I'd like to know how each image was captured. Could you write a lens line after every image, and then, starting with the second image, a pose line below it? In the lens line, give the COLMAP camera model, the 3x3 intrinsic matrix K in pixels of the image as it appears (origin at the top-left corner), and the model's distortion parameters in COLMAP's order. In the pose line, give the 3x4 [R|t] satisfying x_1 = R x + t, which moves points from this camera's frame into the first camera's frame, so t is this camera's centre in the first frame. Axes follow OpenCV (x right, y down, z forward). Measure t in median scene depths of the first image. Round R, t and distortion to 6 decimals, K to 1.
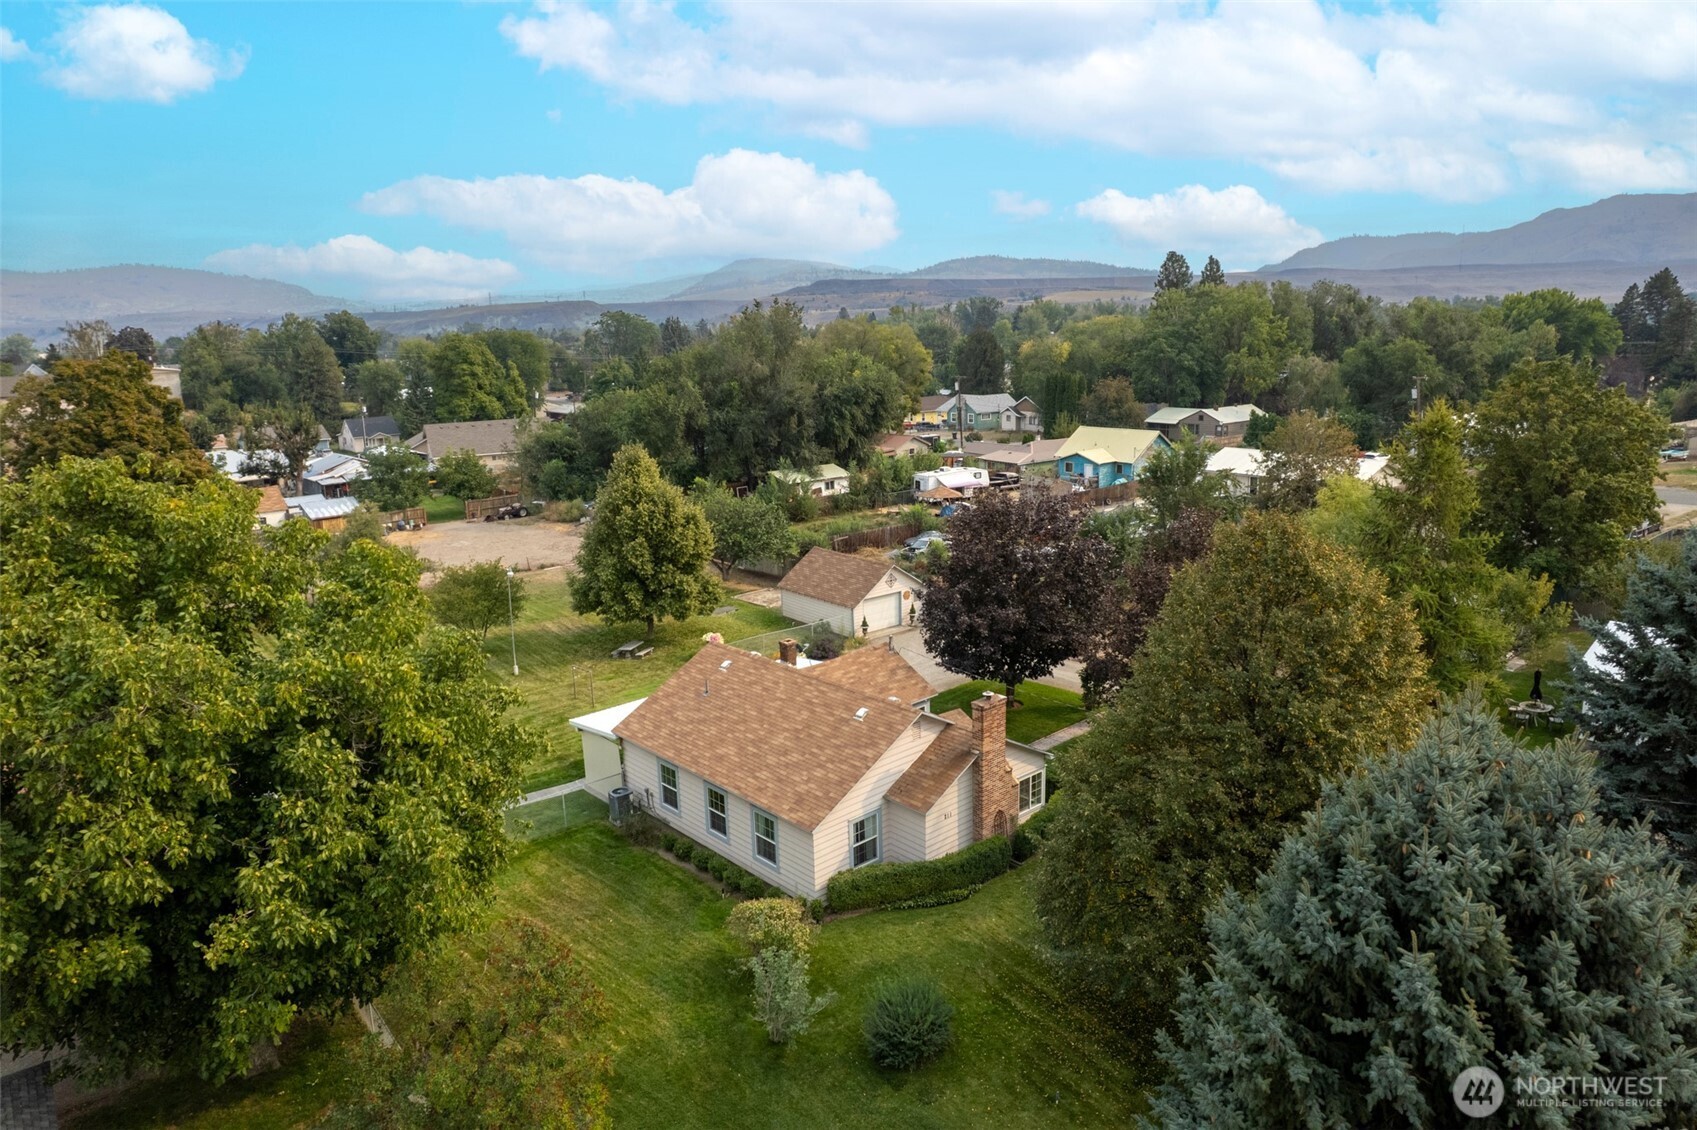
lens RADIAL K [[1079.9, 0, 843.4], [0, 1079.9, 562.7], [0, 0, 1]] dist [-0.074011, 0.052484]
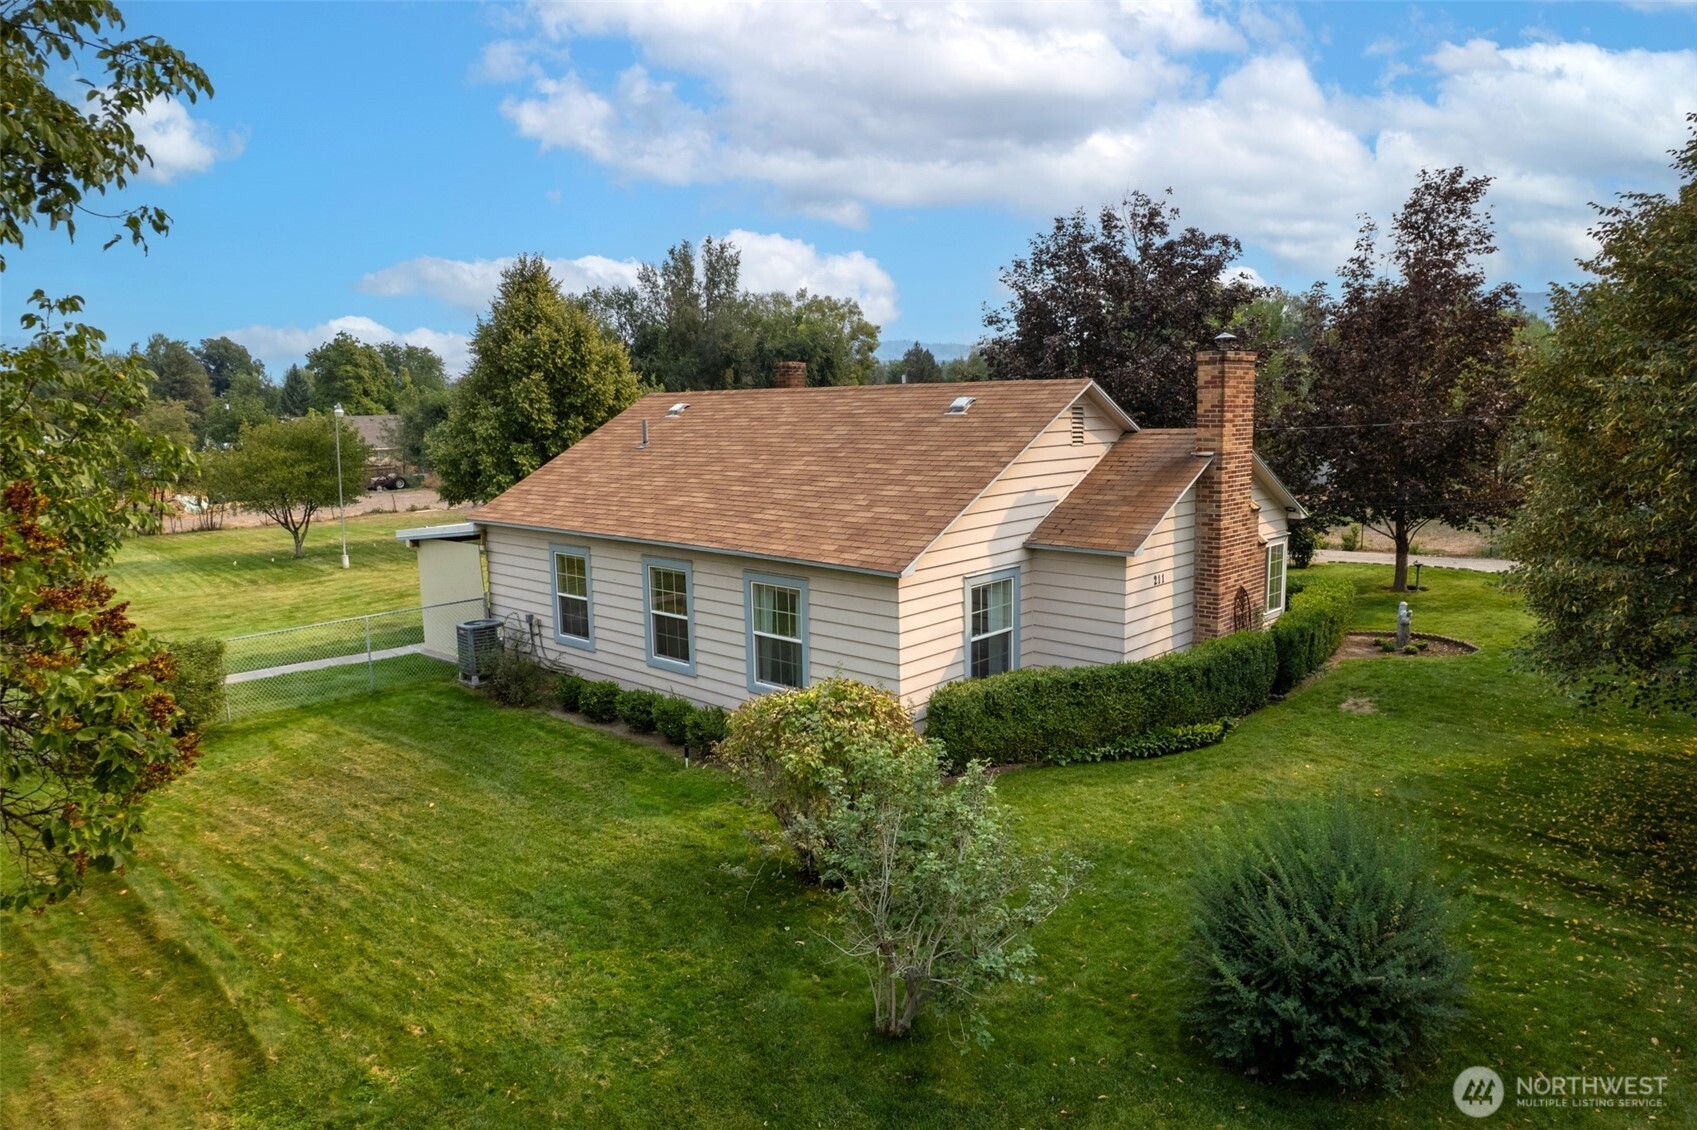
lens RADIAL K [[1079.9, 0, 843.4], [0, 1079.9, 562.7], [0, 0, 1]] dist [-0.074011, 0.052484]
pose [[0.996731, -0.002192, 0.080767, -0.074497], [0.008383, 0.997042, -0.076396, 0.236823], [-0.080361, 0.076823, 0.993801, 0.478383]]
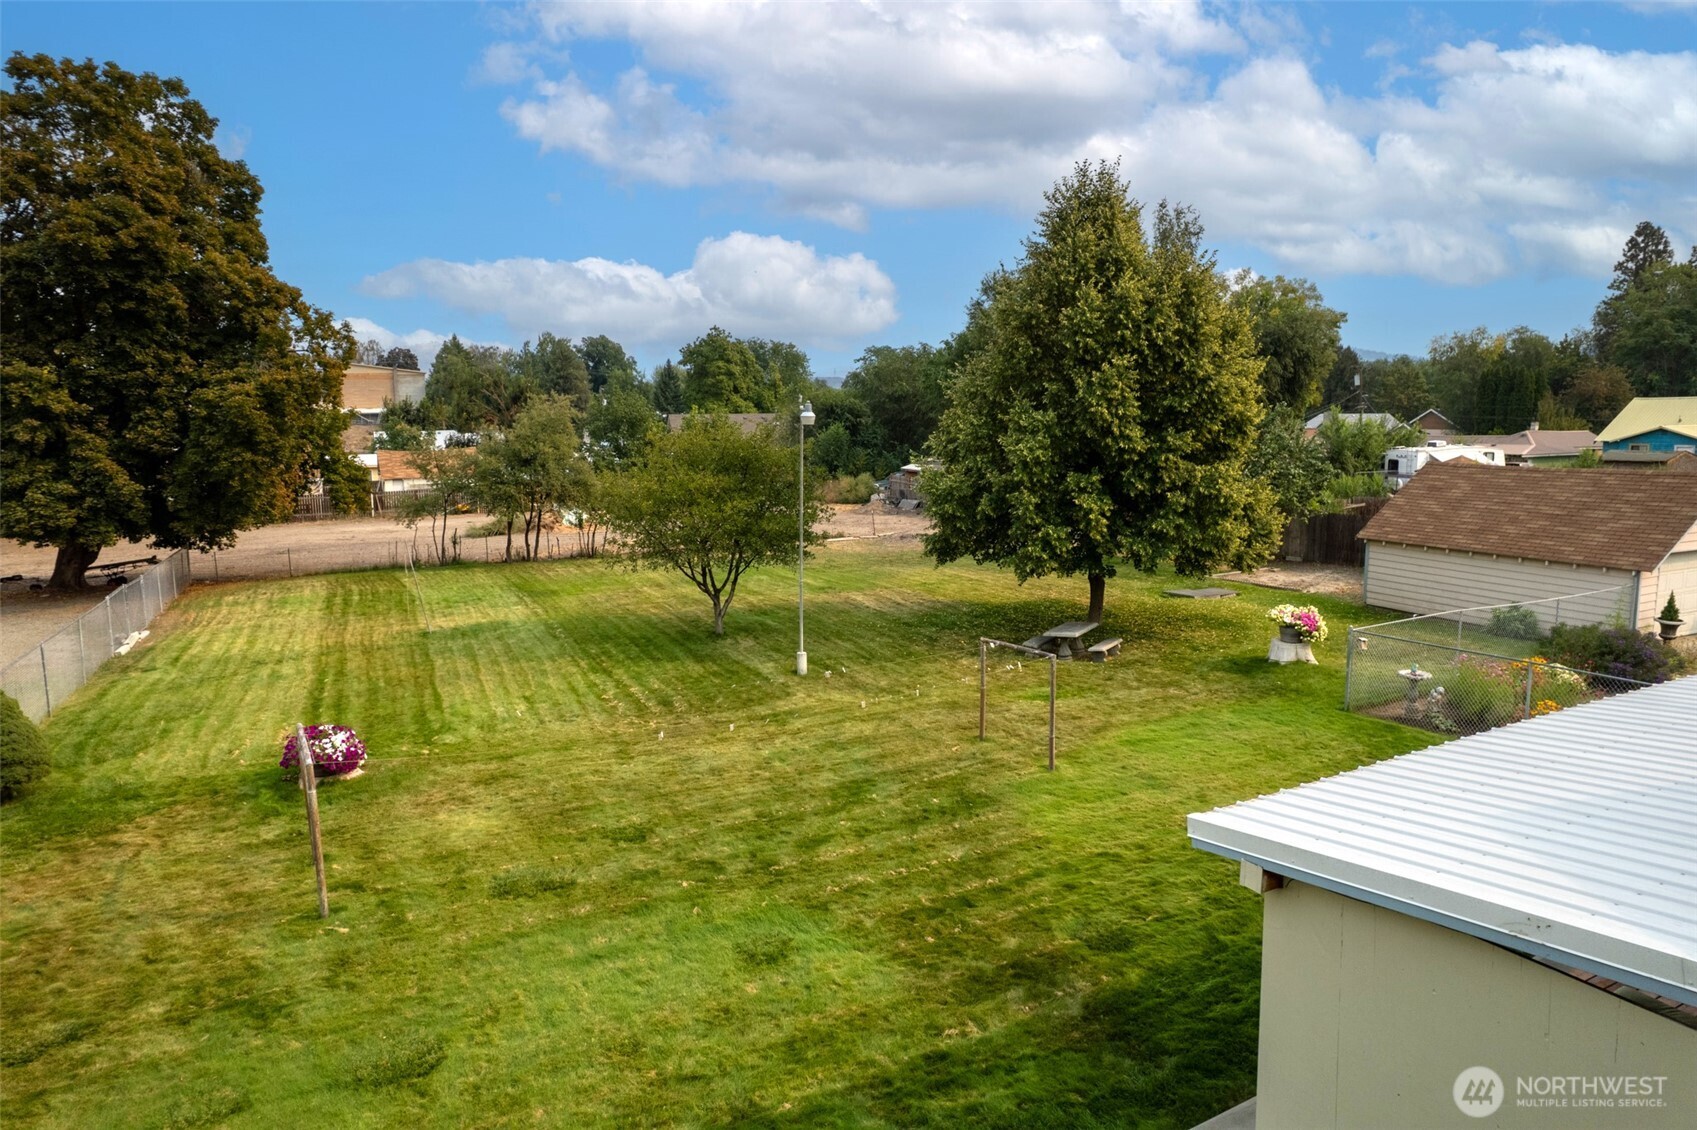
lens RADIAL K [[1079.9, 0, 843.4], [0, 1079.9, 562.7], [0, 0, 1]] dist [-0.074011, 0.052484]
pose [[0.975520, 0.048889, -0.214409, -0.312587], [-0.064953, 0.995533, -0.068523, 0.137020], [0.210101, 0.080772, 0.974337, 0.920976]]
